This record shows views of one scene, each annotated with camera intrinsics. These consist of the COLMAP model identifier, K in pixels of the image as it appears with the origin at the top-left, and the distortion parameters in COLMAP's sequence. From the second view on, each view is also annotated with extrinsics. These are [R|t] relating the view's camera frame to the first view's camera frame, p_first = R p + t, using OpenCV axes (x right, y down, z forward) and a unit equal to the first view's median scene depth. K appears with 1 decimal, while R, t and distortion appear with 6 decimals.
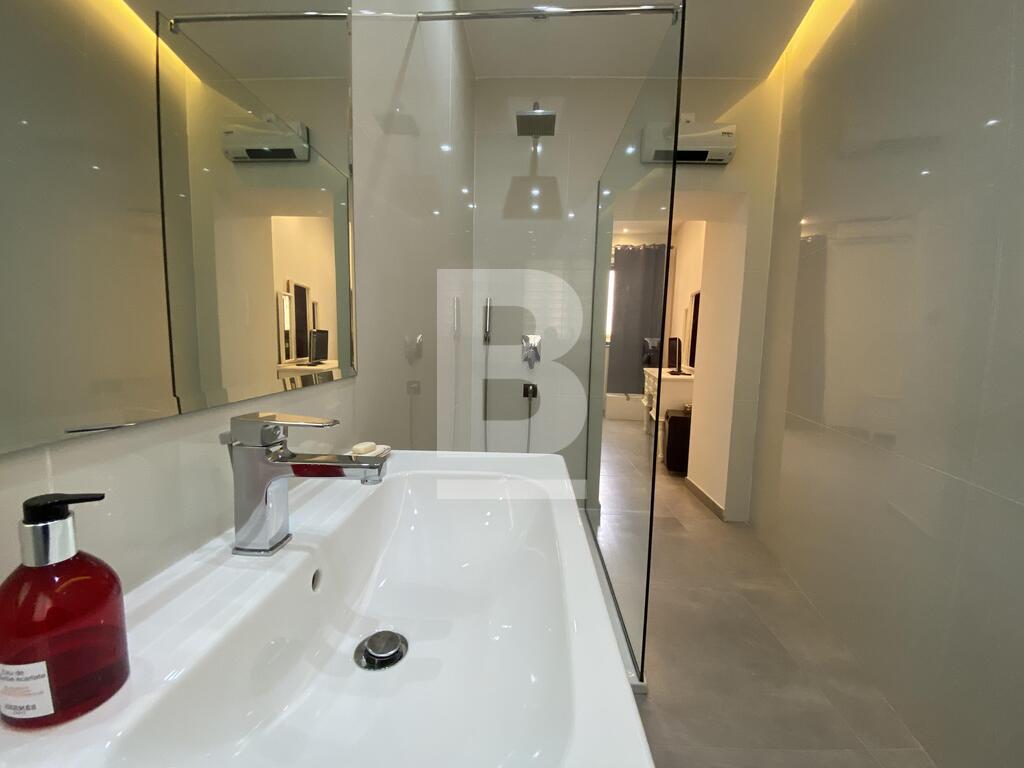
lens RADIAL K [[414.3, 0, 511.4], [0, 414.3, 382.0], [0, 0, 1]] dist [0.029603, -0.024585]
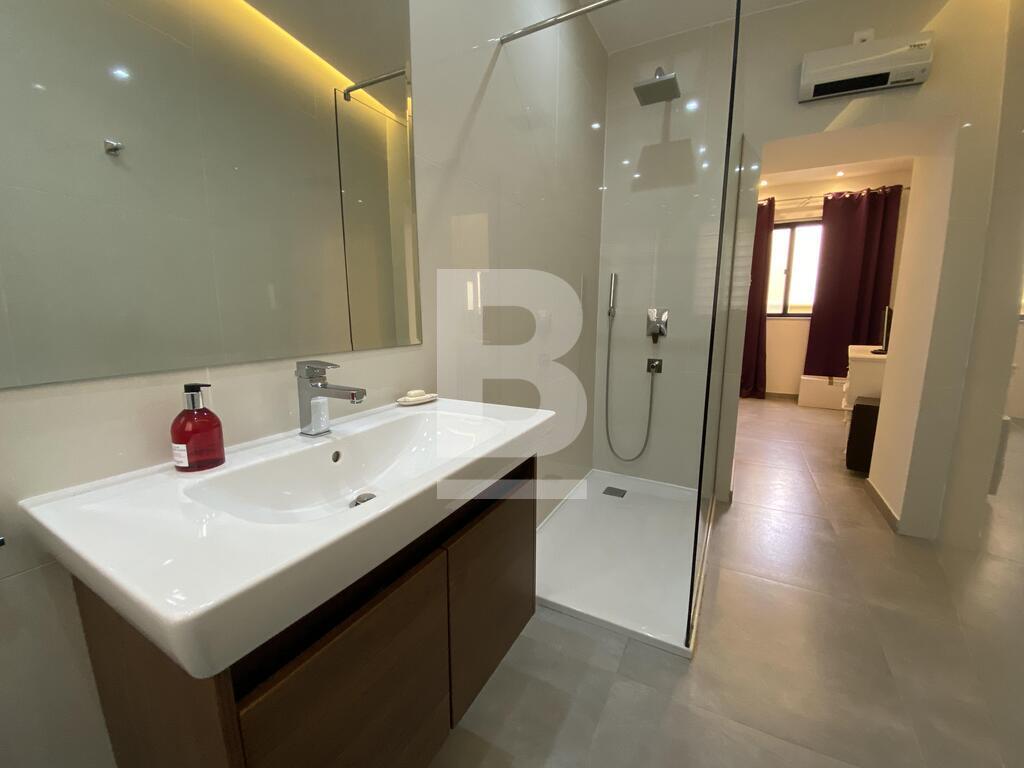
lens RADIAL K [[414.3, 0, 511.4], [0, 414.3, 382.0], [0, 0, 1]] dist [0.029603, -0.024585]
pose [[0.899736, 0.048726, -0.433706, 0.177177], [-0.024589, 0.997829, 0.061093, 0.007352], [0.435741, -0.044303, 0.898981, -0.044561]]
